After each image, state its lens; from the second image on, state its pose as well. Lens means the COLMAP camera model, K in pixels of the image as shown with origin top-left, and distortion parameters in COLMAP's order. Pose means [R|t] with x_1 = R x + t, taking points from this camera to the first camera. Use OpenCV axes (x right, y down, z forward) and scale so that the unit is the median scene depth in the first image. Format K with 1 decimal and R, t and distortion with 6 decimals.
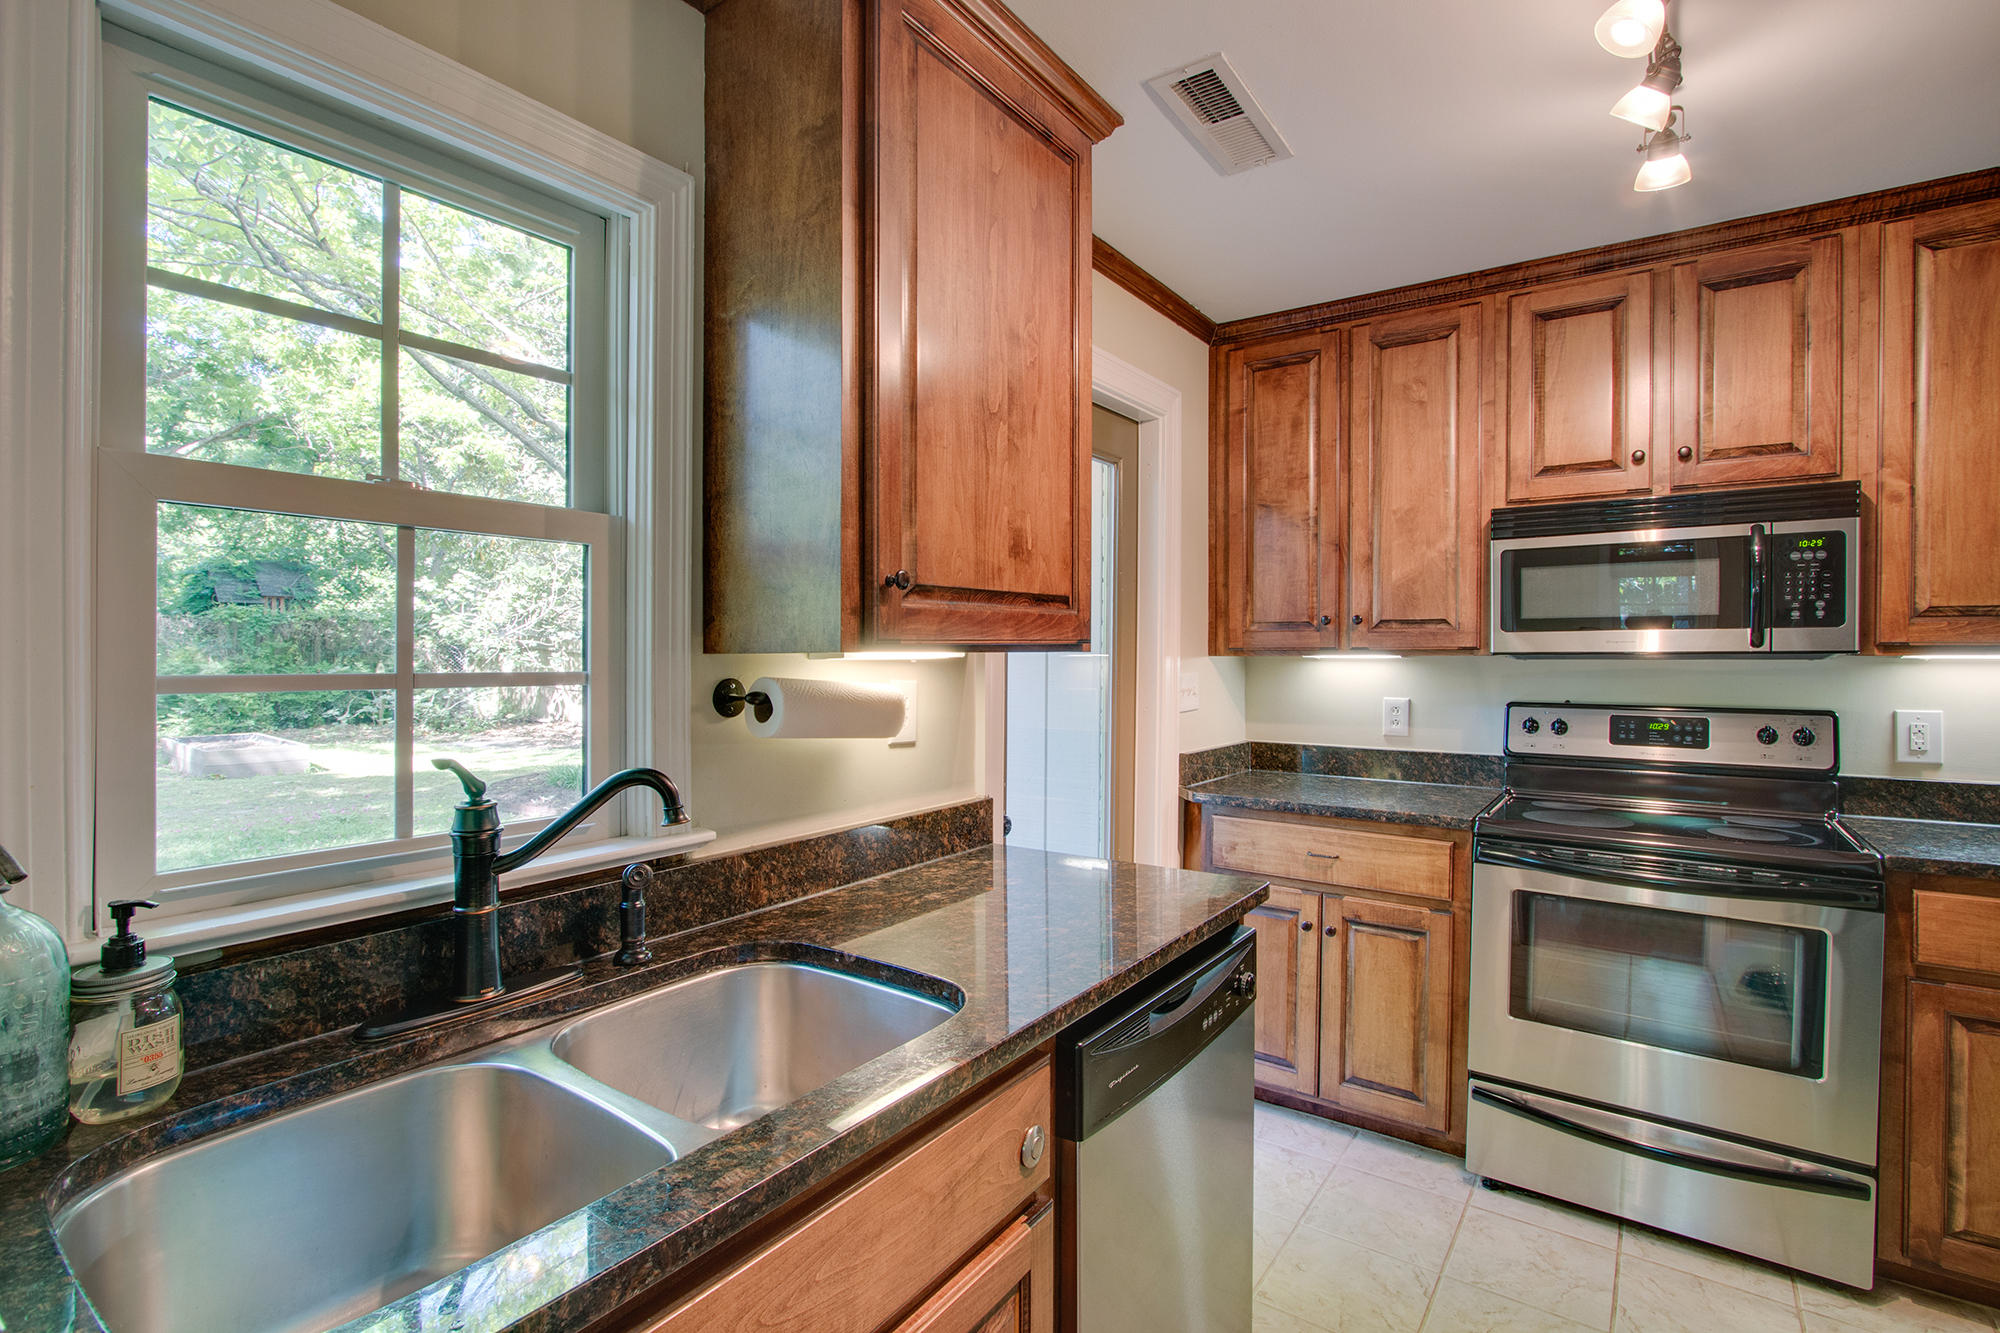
lens RADIAL K [[936.8, 0, 1000.0], [0, 936.8, 666.5], [0, 0, 1]] dist [-0.002738, -0.000603]
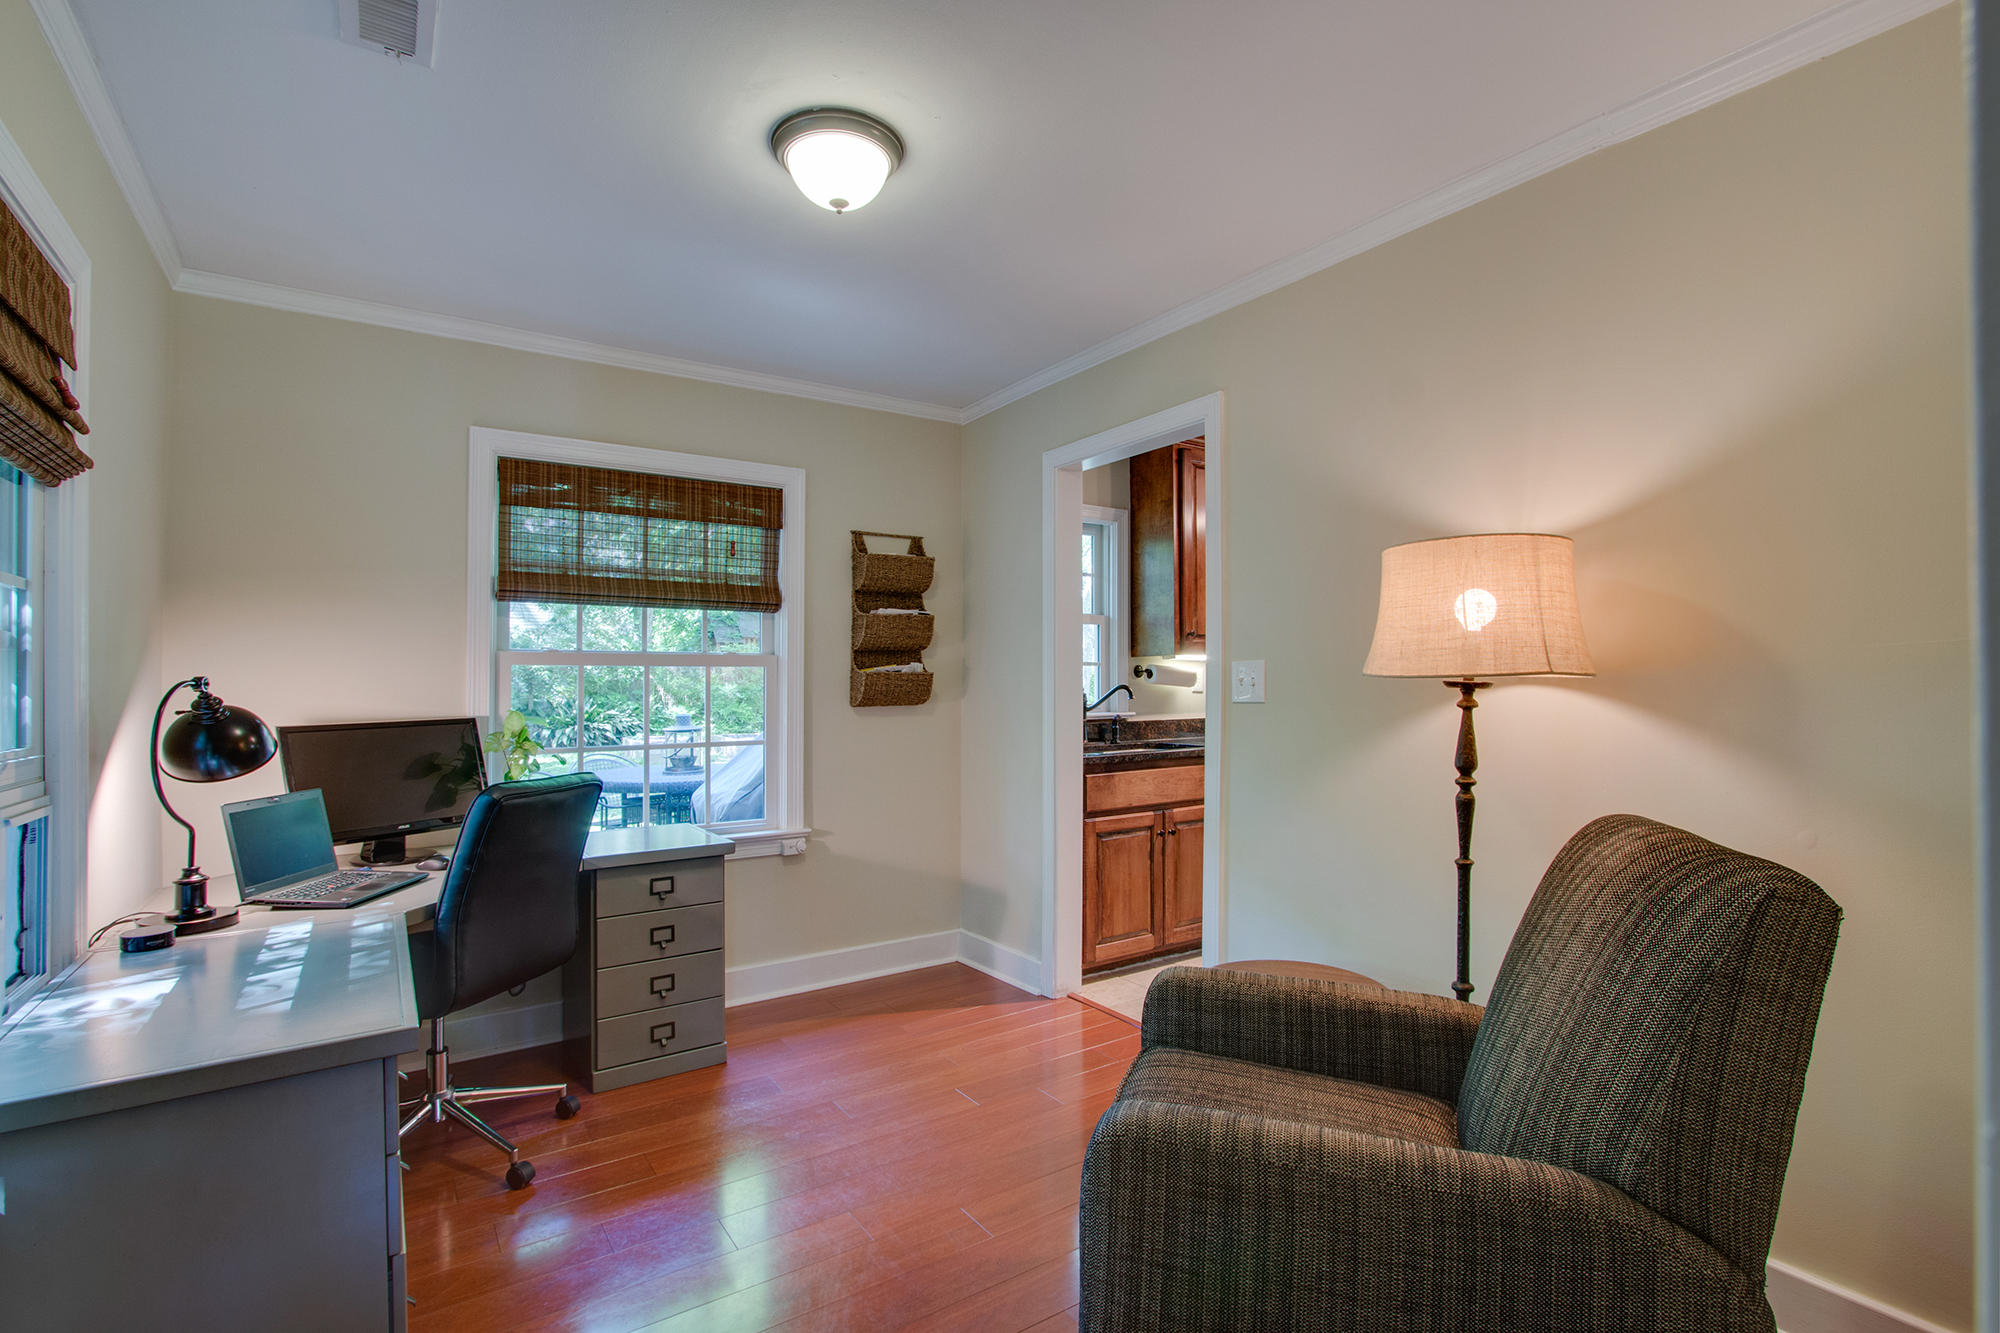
lens RADIAL K [[936.8, 0, 1000.0], [0, 936.8, 666.5], [0, 0, 1]] dist [-0.002738, -0.000603]
pose [[0.938033, -0.011837, -0.346343, 0.375758], [0.001793, 0.999569, -0.029306, 0.113018], [0.346541, 0.026869, 0.937650, -2.185870]]
